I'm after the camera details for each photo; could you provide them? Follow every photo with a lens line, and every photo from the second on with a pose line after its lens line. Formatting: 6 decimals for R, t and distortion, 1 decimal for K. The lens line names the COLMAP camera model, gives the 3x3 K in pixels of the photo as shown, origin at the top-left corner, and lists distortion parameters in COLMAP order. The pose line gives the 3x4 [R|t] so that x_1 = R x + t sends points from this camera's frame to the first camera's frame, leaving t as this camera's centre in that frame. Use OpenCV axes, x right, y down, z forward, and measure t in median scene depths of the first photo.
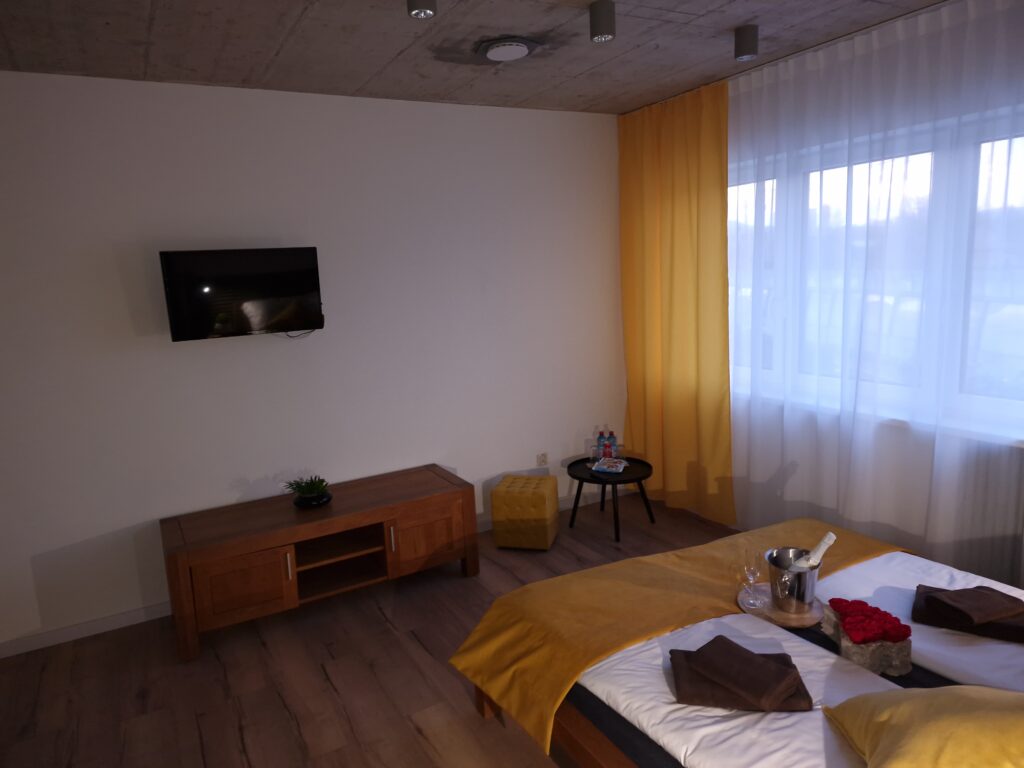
lens RADIAL K [[669.2, 0, 498.9], [0, 669.2, 386.3], [0, 0, 1]] dist [0.001911, -0.032860]
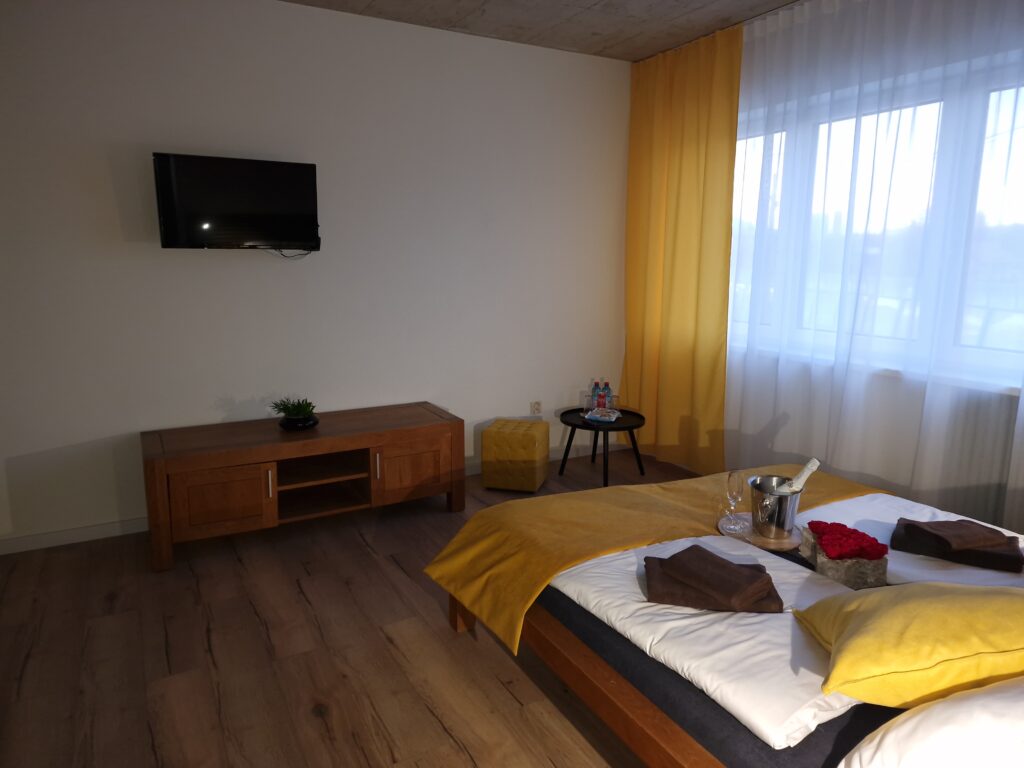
lens RADIAL K [[671.1, 0, 515.4], [0, 671.1, 379.5], [0, 0, 1]] dist [0.005993, -0.037784]
pose [[0.998237, 0.056530, 0.018064, 0.020501], [-0.056731, 0.998331, 0.010811, 0.085877], [-0.017422, -0.011816, 0.999778, 0.007567]]
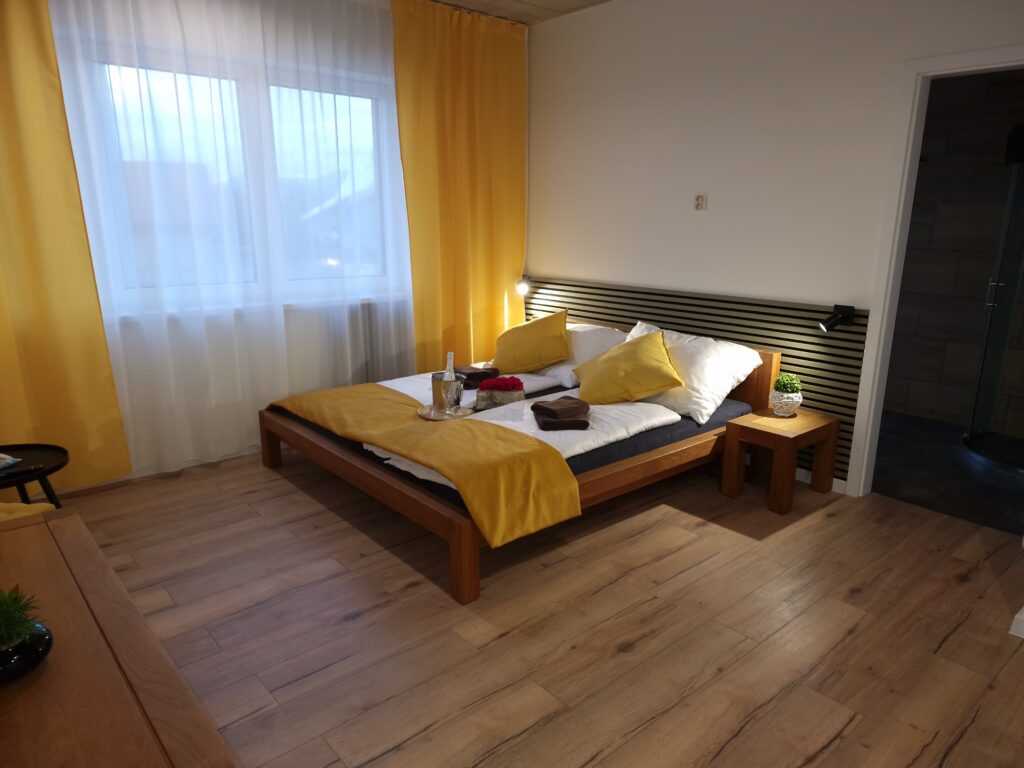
lens RADIAL K [[694.1, 0, 514.3], [0, 694.1, 406.9], [0, 0, 1]] dist [-0.000240, -0.000689]
pose [[-0.200491, -0.218160, 0.955097, -0.752782], [0.172479, 0.951804, 0.253614, -0.019273], [-0.964393, 0.215582, -0.153201, 0.824725]]
